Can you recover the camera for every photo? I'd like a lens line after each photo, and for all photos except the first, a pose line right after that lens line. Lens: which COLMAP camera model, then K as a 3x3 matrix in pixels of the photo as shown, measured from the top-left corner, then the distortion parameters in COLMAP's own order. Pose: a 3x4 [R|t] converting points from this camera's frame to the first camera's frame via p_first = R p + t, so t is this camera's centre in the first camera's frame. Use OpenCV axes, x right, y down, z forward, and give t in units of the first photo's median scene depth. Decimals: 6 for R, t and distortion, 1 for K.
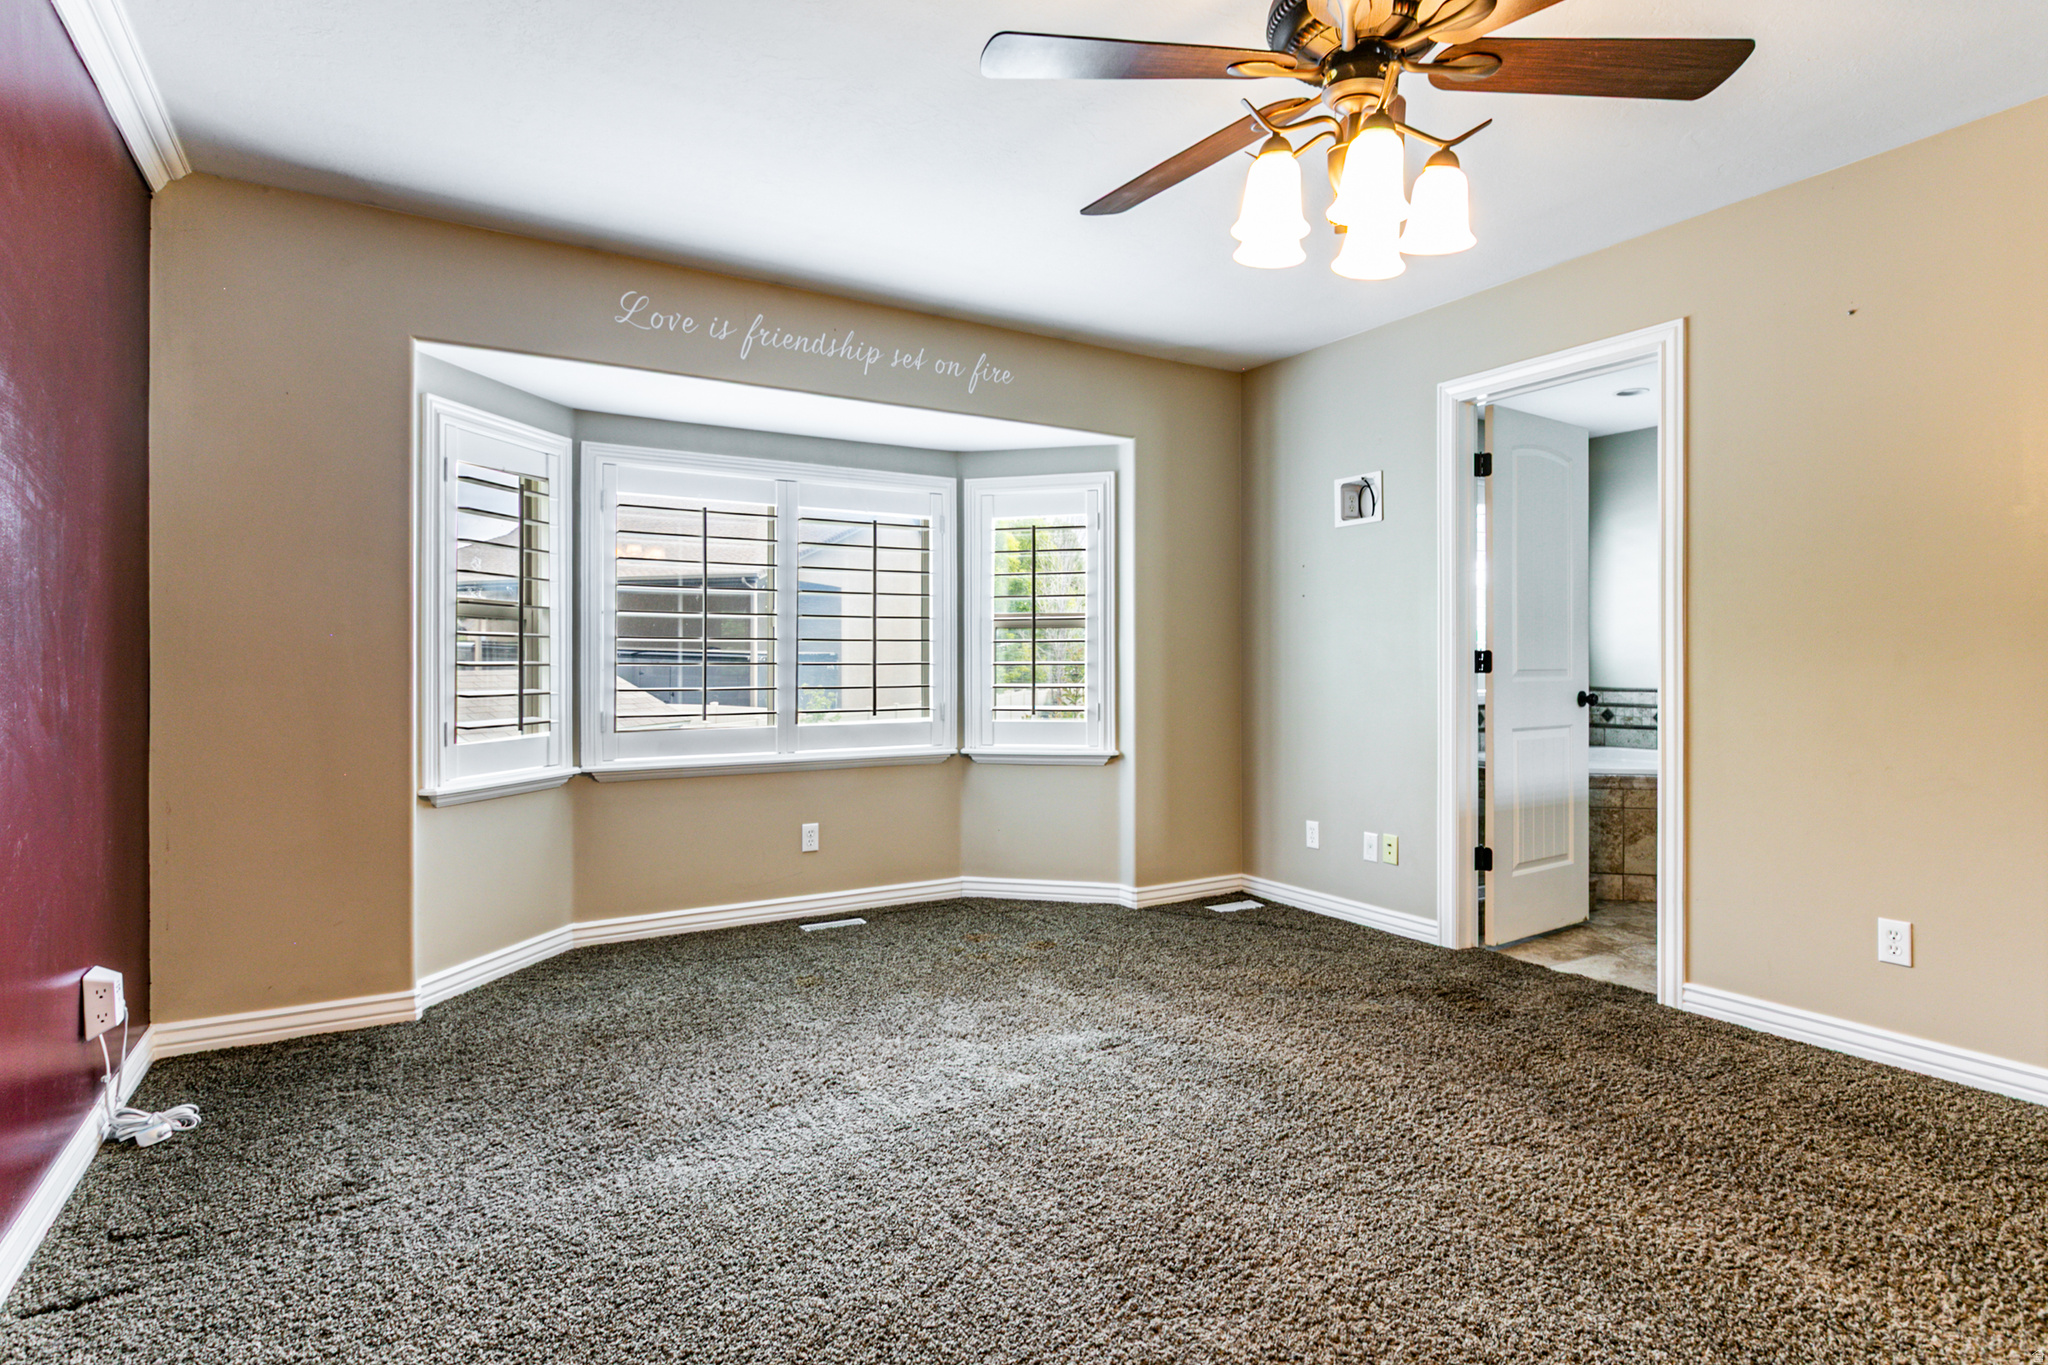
lens RADIAL K [[1049.0, 0, 1028.0], [0, 1049.0, 653.8], [0, 0, 1]] dist [-0.002701, 0.000145]
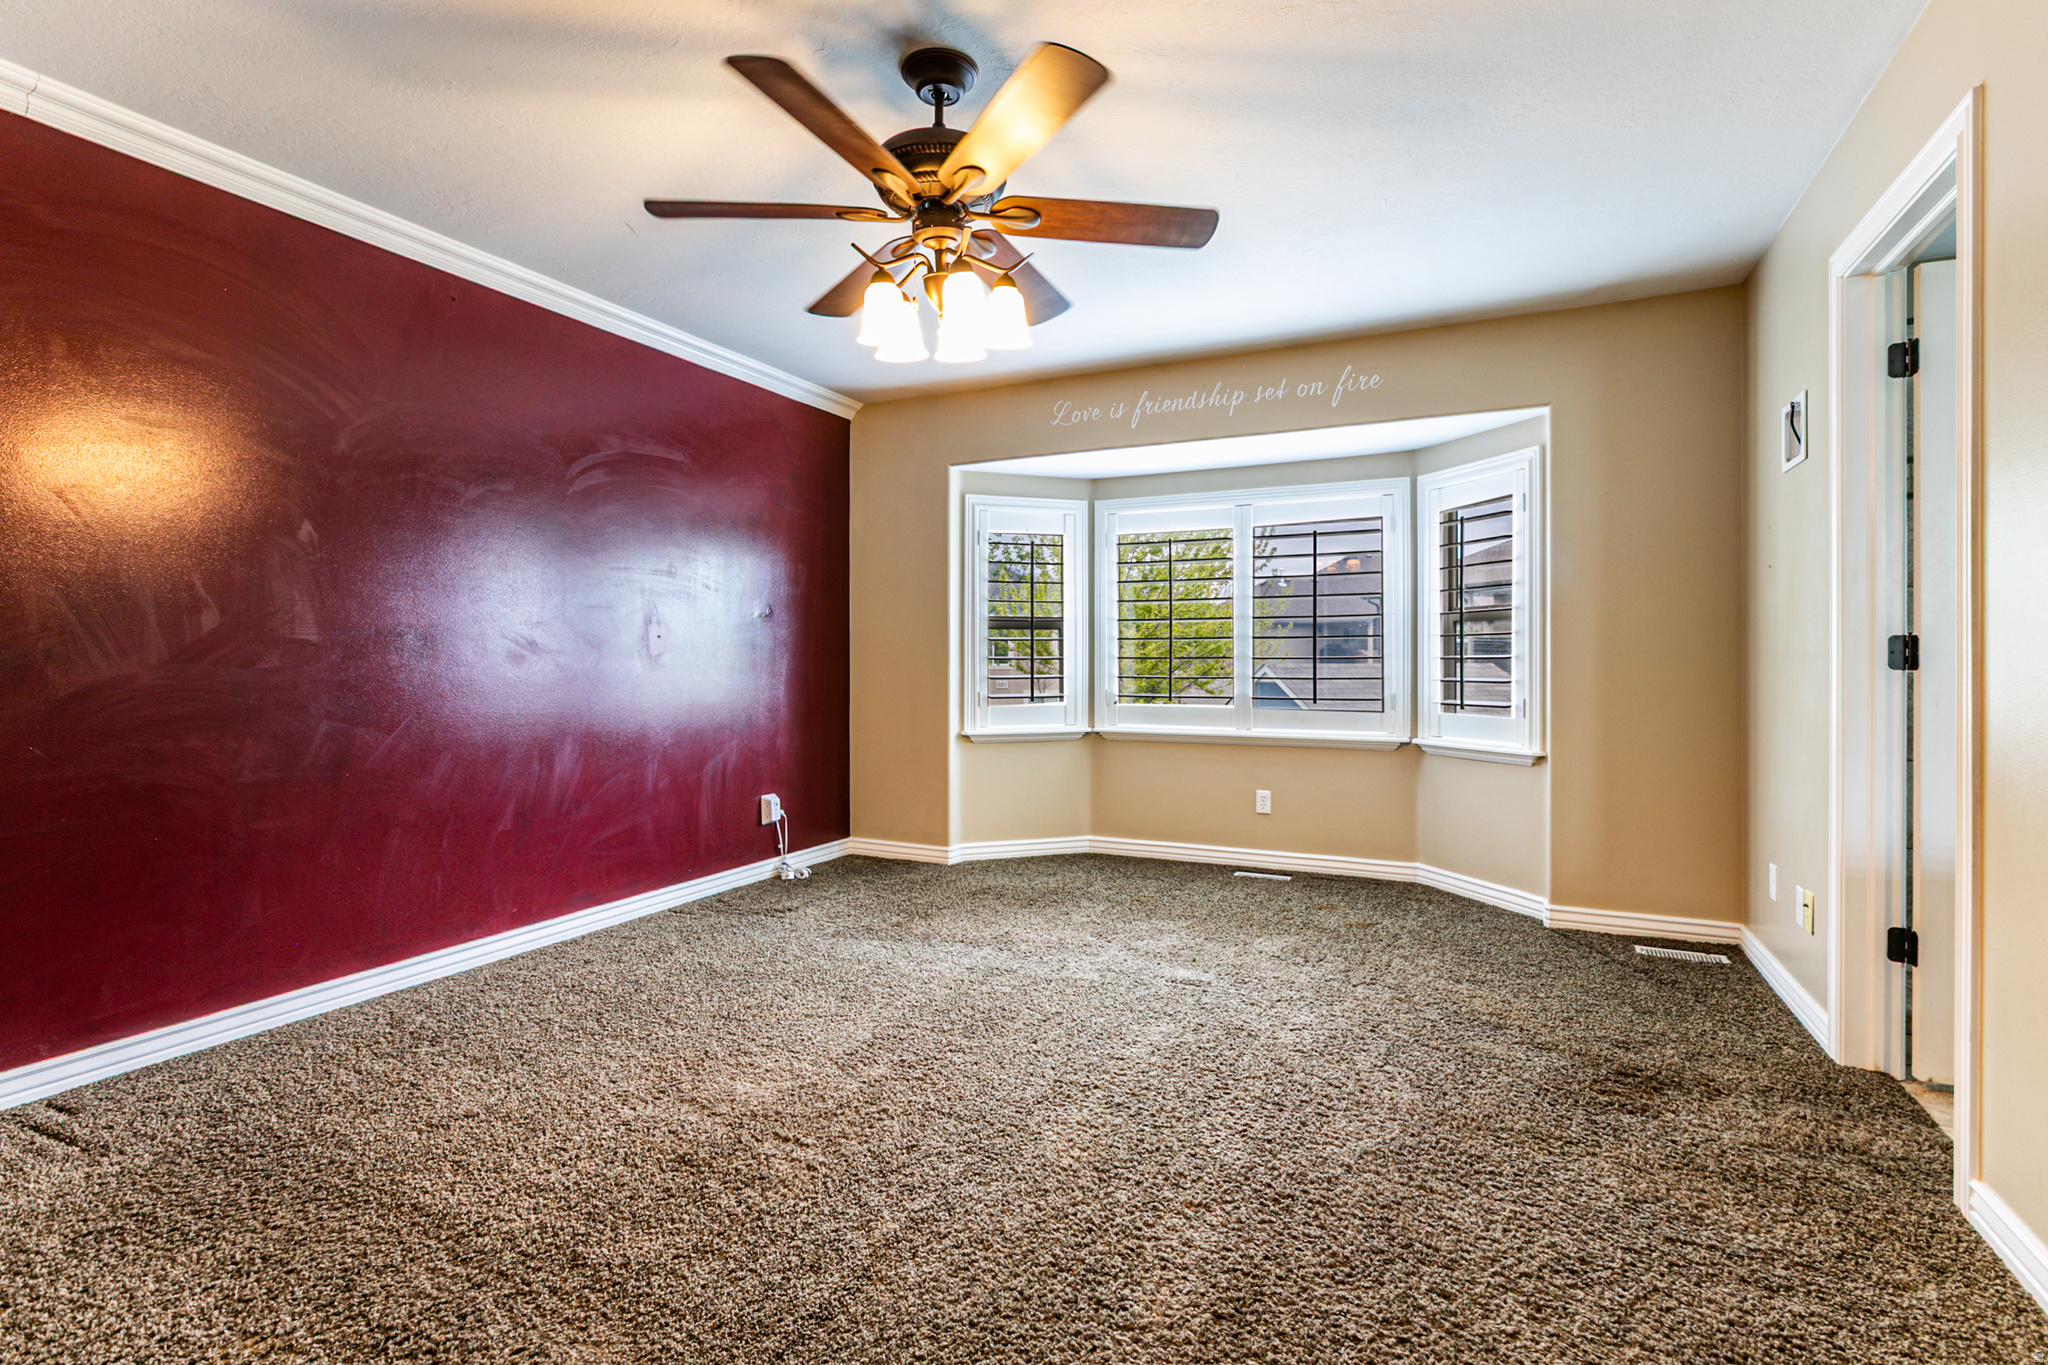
lens RADIAL K [[986.7, 0, 1024.9], [0, 986.7, 649.7], [0, 0, 1]] dist [0.001908, 0.000301]
pose [[0.542505, -0.007668, -0.840017, 0.658375], [0.009082, 0.999953, -0.003262, 0.003715], [0.840003, -0.005859, 0.542550, 0.185467]]
